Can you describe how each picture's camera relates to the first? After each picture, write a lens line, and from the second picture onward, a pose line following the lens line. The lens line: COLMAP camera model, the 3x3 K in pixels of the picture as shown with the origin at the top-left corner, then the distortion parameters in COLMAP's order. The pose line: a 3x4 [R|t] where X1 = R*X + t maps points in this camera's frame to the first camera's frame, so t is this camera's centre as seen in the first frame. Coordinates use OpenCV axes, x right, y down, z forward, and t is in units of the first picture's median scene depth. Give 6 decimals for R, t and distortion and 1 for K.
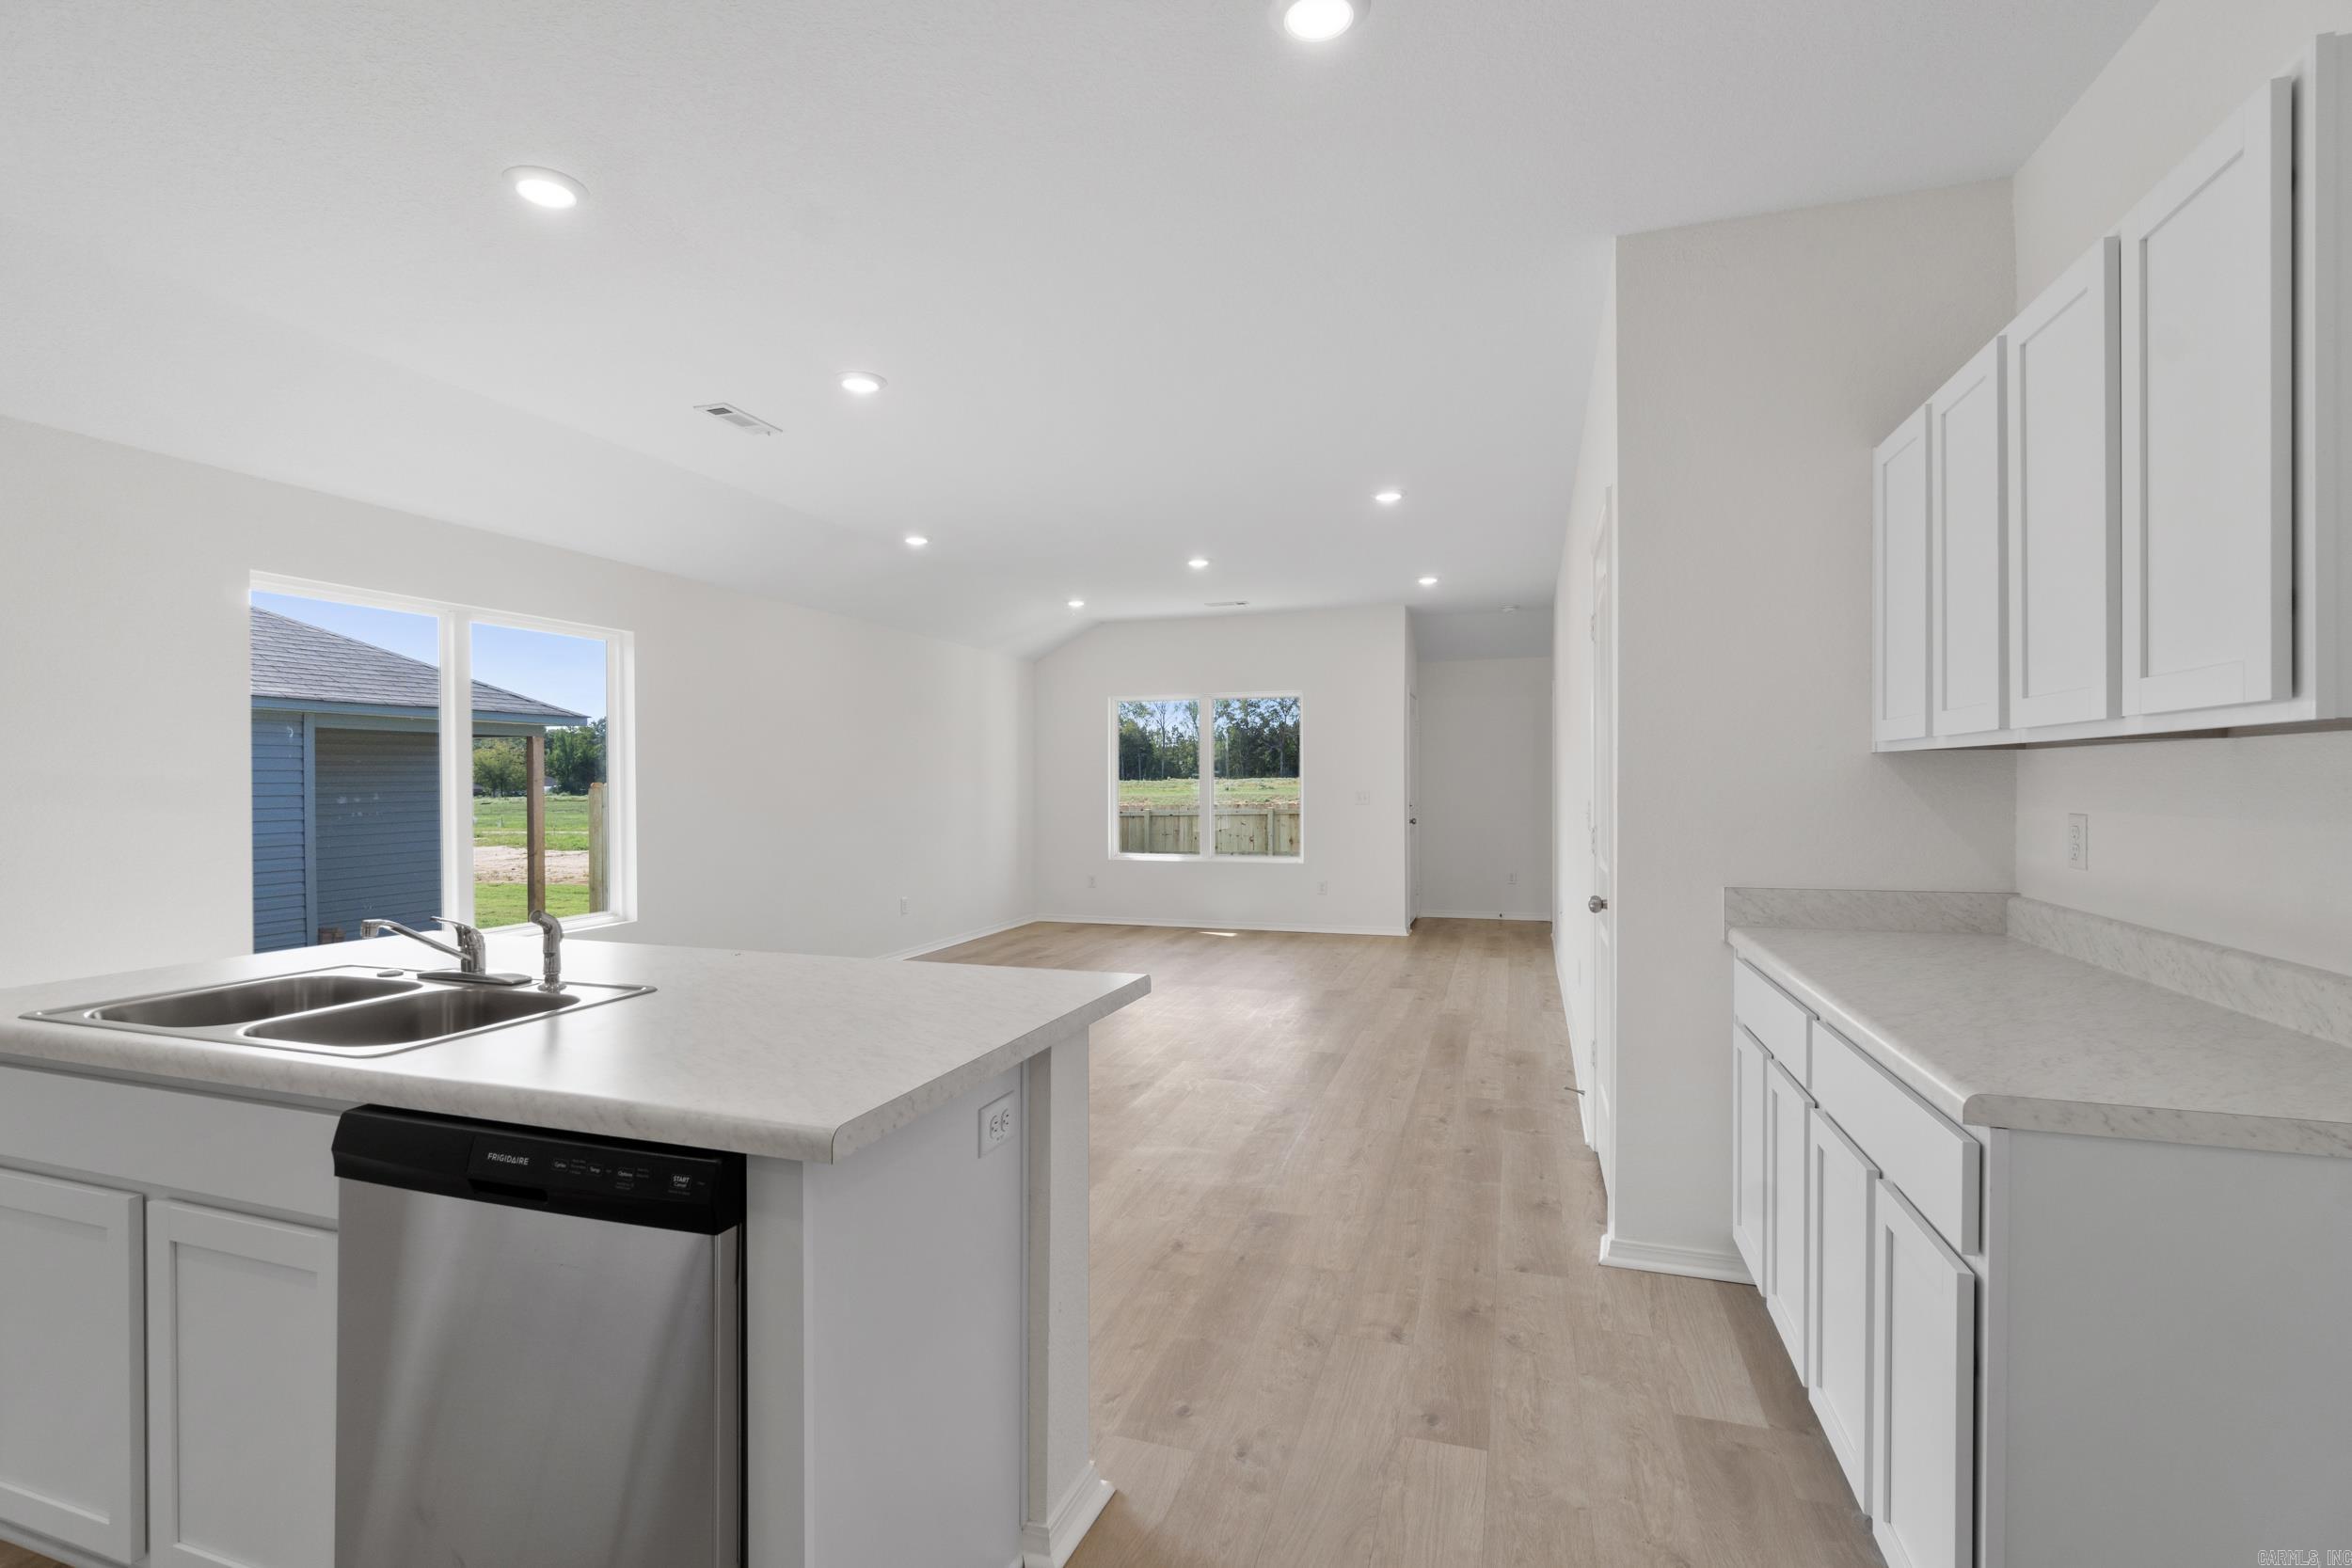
lens RADIAL K [[1085.8, 0, 1161.5], [0, 1085.8, 787.7], [0, 0, 1]] dist [-0.001735, 0.000678]
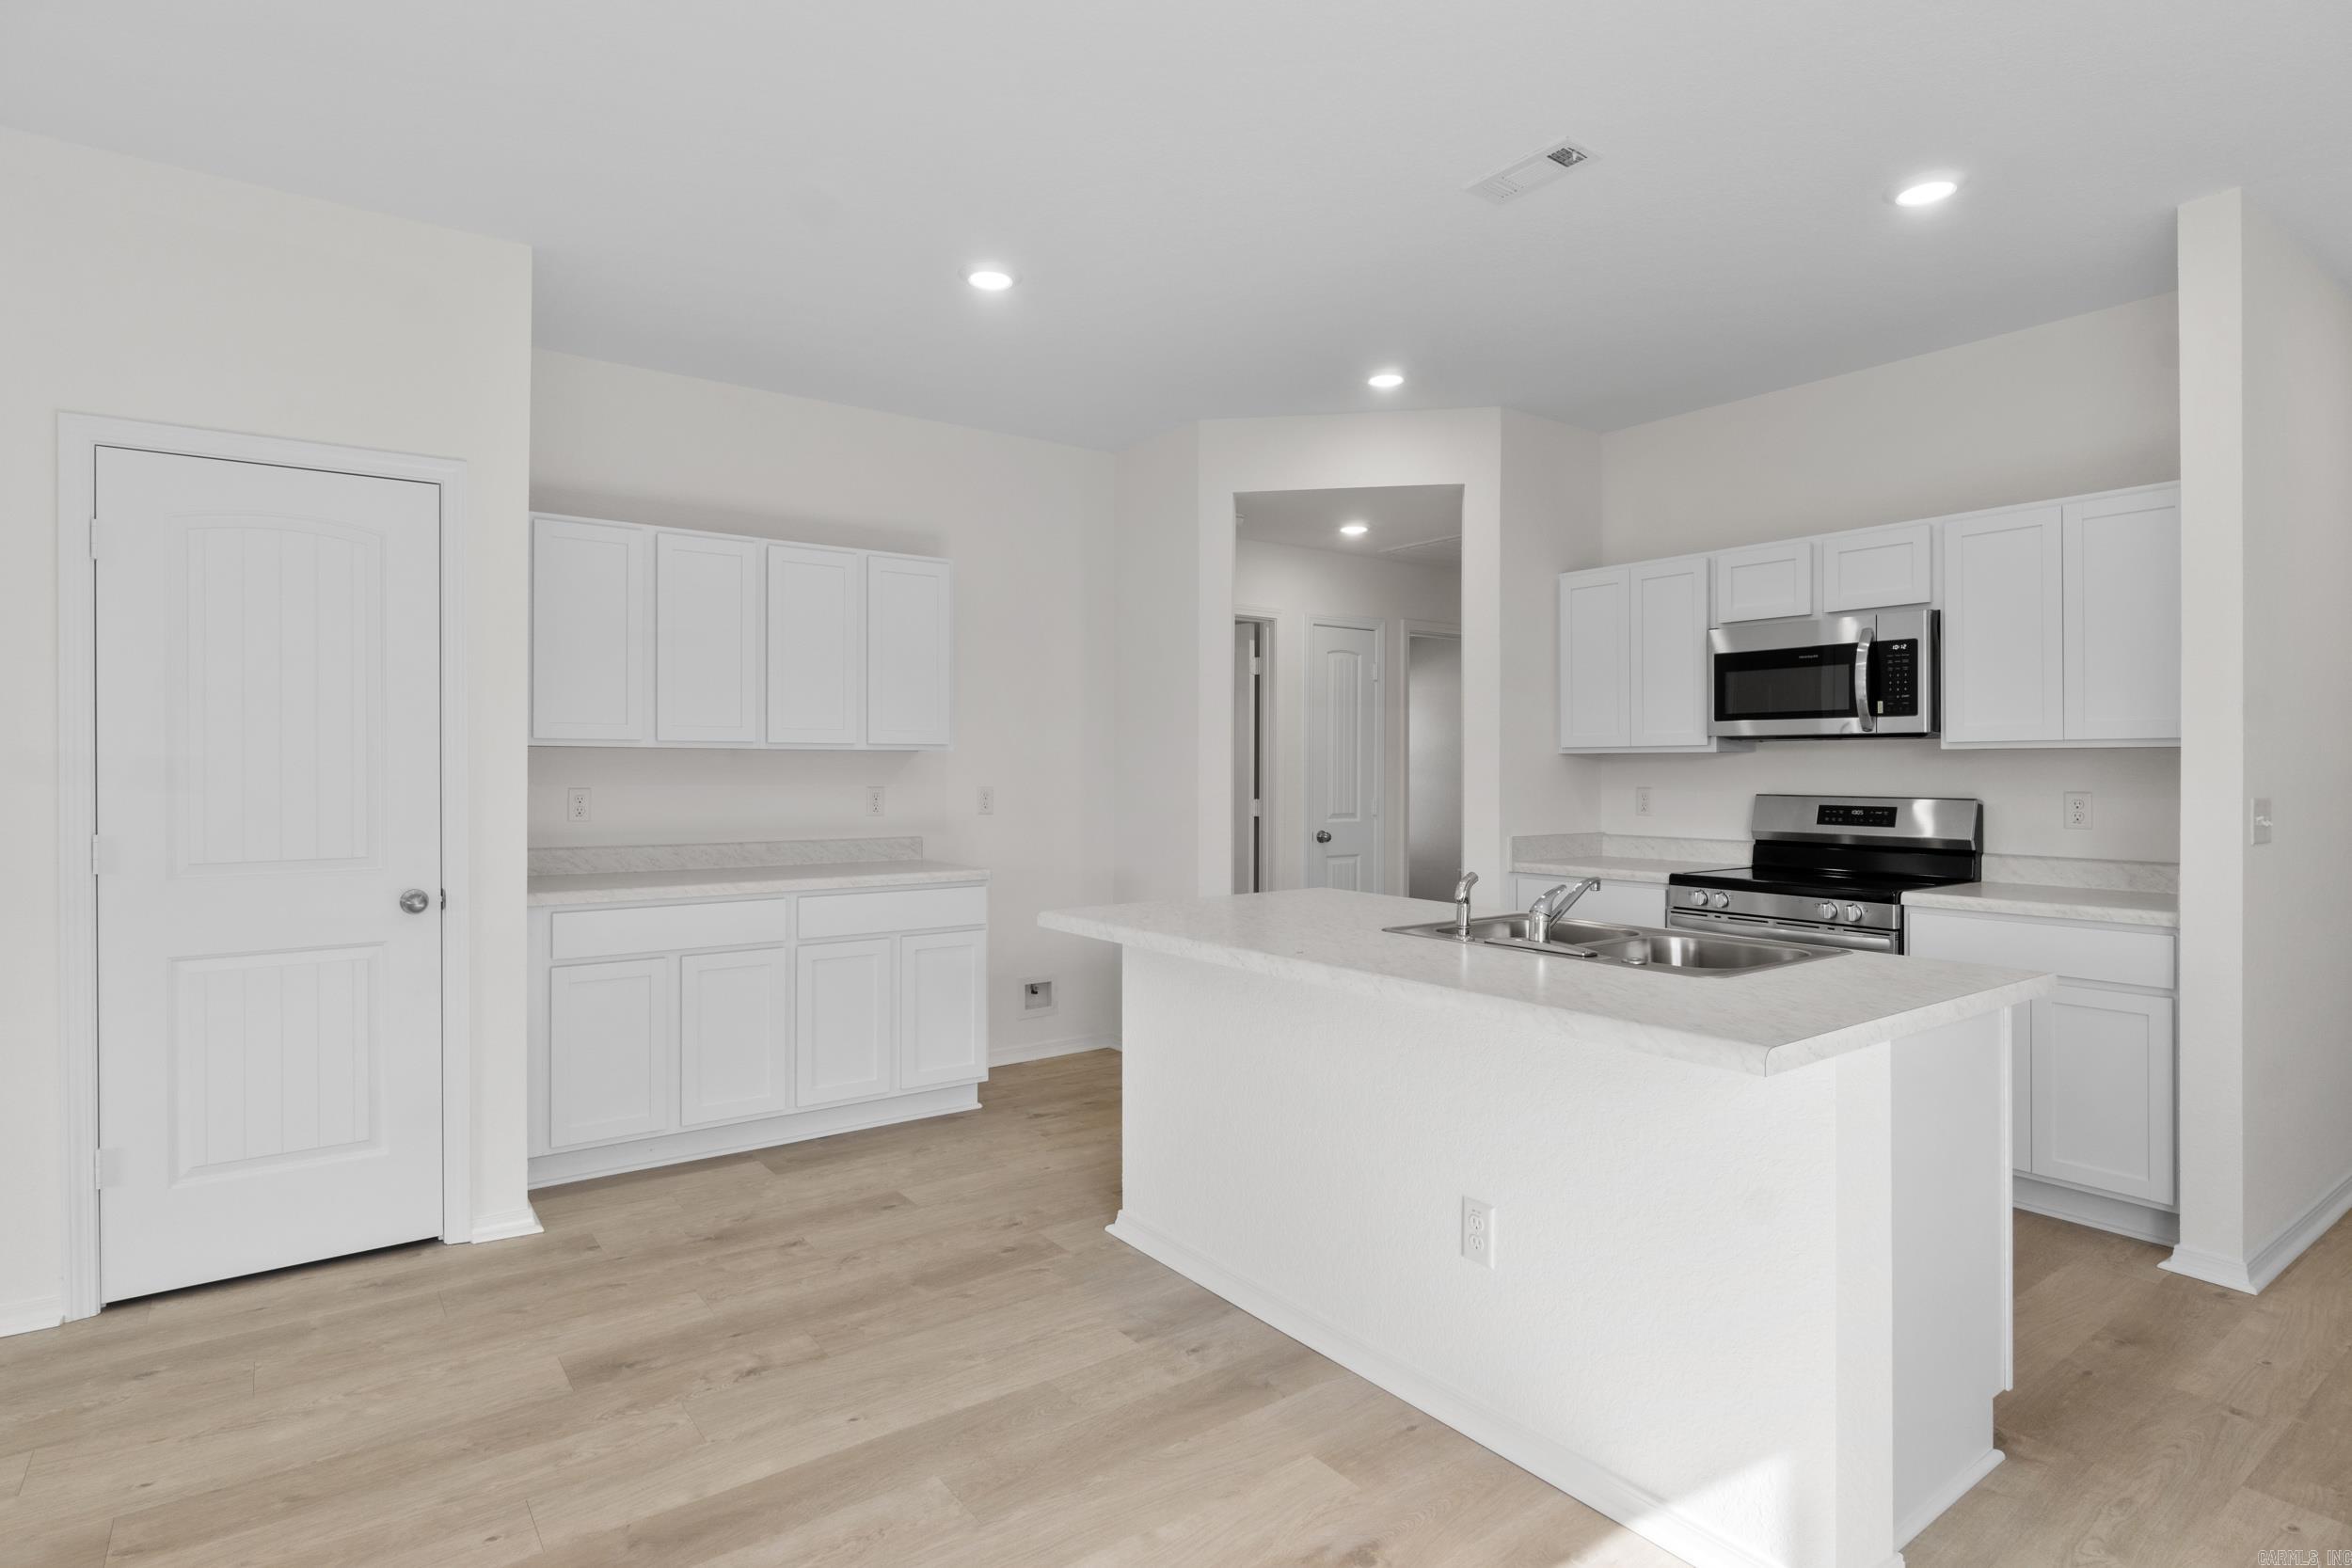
lens RADIAL K [[1206.4, 0, 1143.2], [0, 1206.4, 767.8], [0, 0, 1]] dist [-0.001271, -0.000329]
pose [[-0.805035, -0.002373, 0.593223, -0.385446], [-0.000869, 0.999996, 0.002821, -0.004725], [-0.593227, 0.001755, -0.805033, 0.822430]]
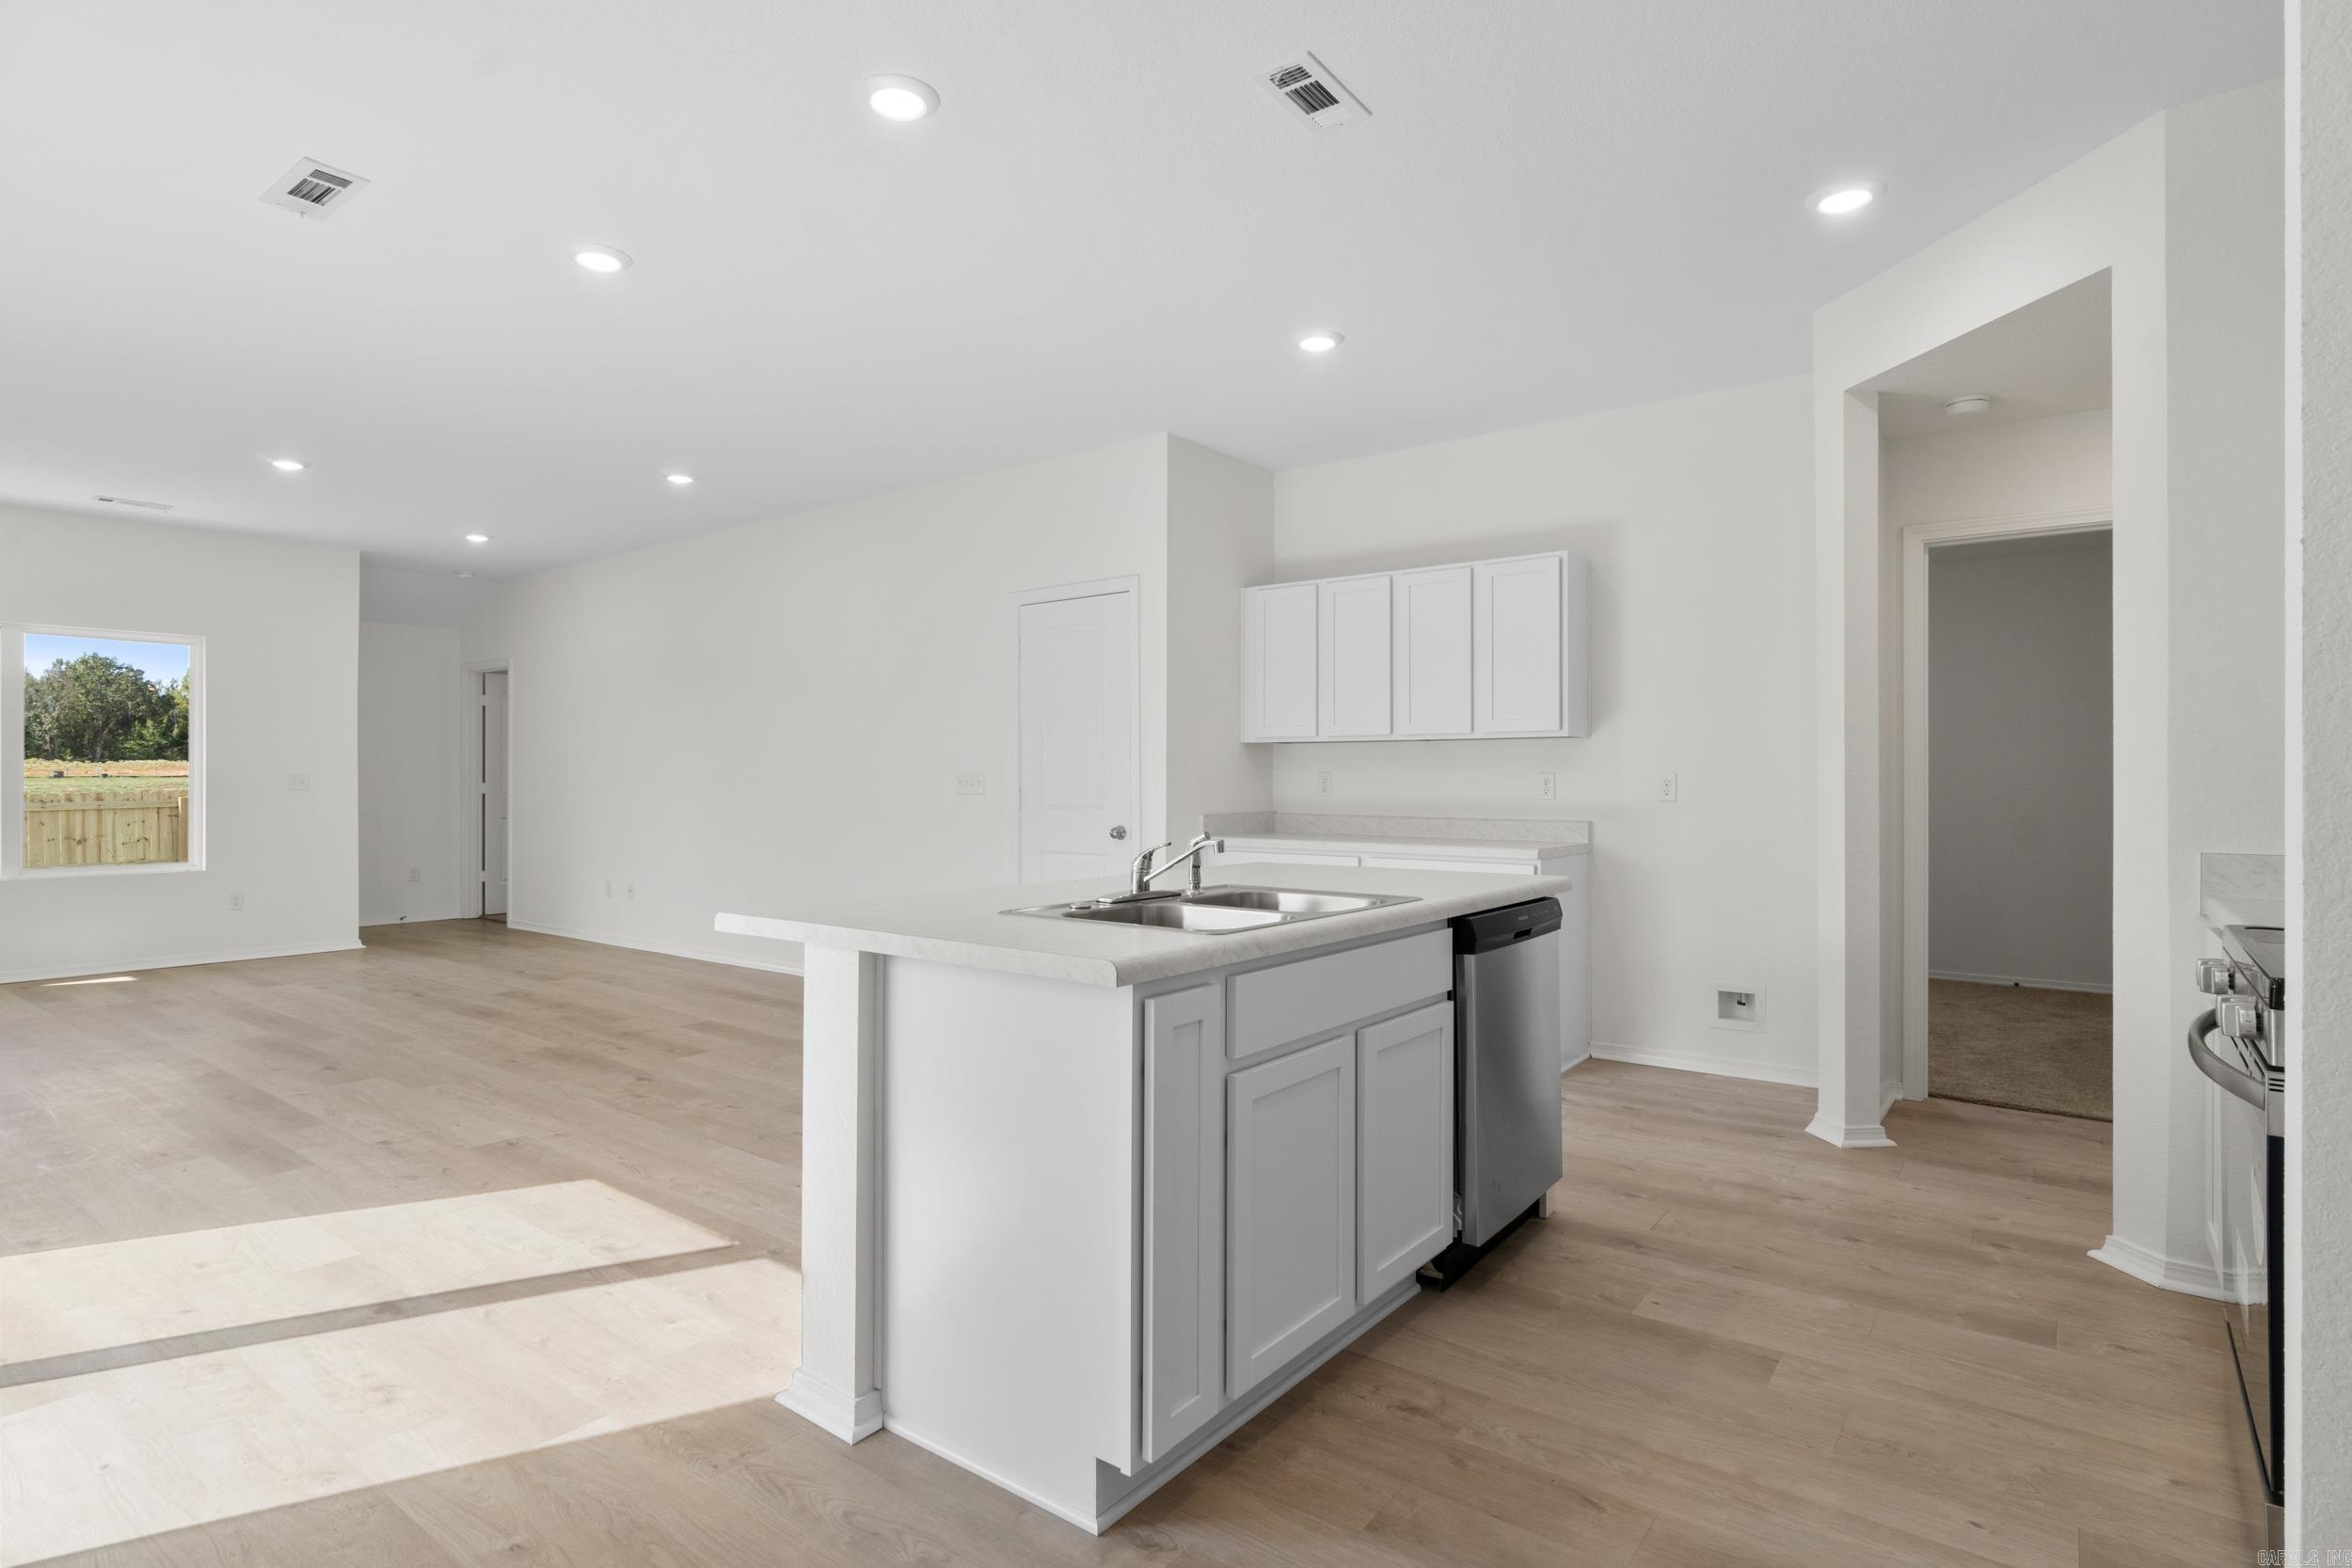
lens RADIAL K [[1186.3, 0, 1143.6], [0, 1186.3, 773.4], [0, 0, 1]] dist [-0.001774, -0.000380]
pose [[0.347956, 0.003112, 0.937506, -0.681529], [0.003860, 0.999981, -0.004752, 0.016647], [-0.937503, 0.005272, 0.347937, 0.204496]]
